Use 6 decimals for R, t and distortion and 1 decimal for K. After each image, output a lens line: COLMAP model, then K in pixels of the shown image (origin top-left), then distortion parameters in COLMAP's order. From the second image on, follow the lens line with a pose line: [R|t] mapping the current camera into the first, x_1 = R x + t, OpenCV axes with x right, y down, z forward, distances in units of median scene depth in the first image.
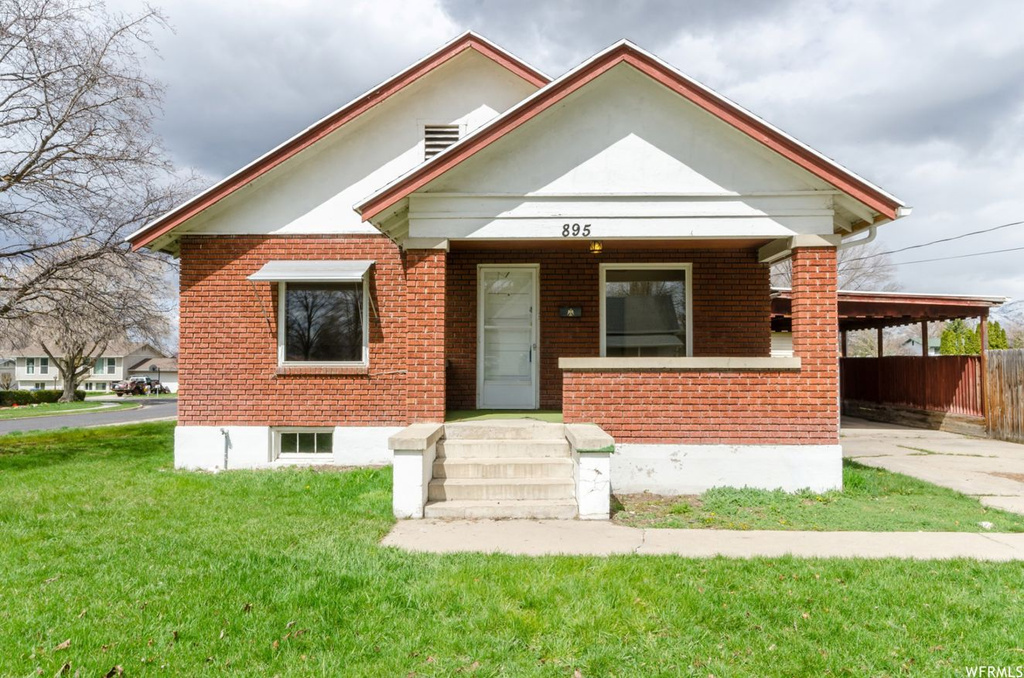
lens RADIAL K [[699.8, 0, 510.8], [0, 699.8, 358.0], [0, 0, 1]] dist [-0.004342, -0.000602]
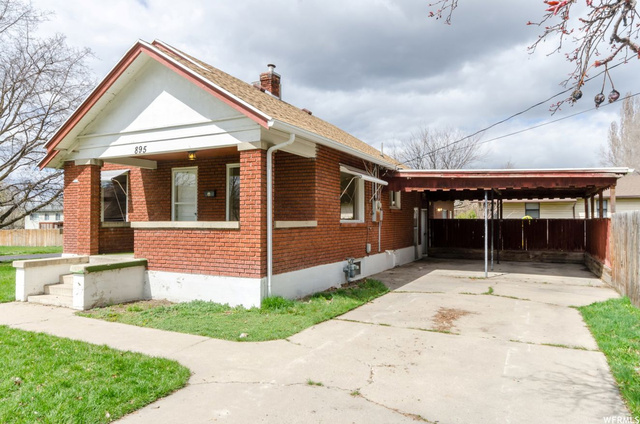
lens RADIAL K [[437.4, 0, 319.3], [0, 437.4, 223.9], [0, 0, 1]] dist [-0.004342, -0.000602]
pose [[0.907017, 0.003162, -0.421082, 0.823684], [0.003053, 0.999896, 0.014083, -0.007372], [0.421083, -0.014059, 0.906913, 0.155474]]
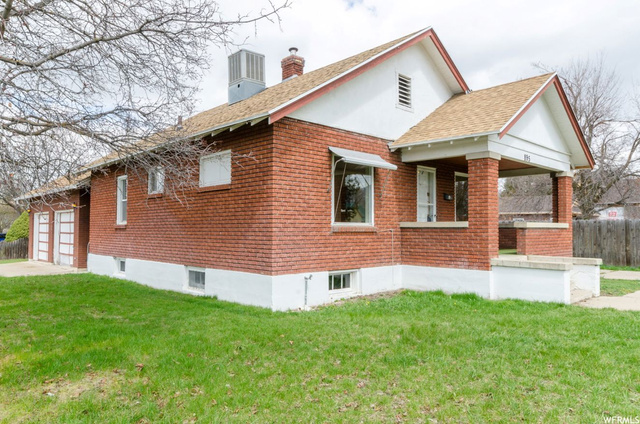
lens RADIAL K [[439.8, 0, 320.0], [0, 439.8, 212.0], [0, 0, 1]] dist [-0.000459, 0.000112]
pose [[0.703493, 0.025045, 0.710261, -1.025185], [-0.012188, 0.999657, -0.023178, 0.006063], [-0.710598, 0.007649, 0.703557, 0.461502]]
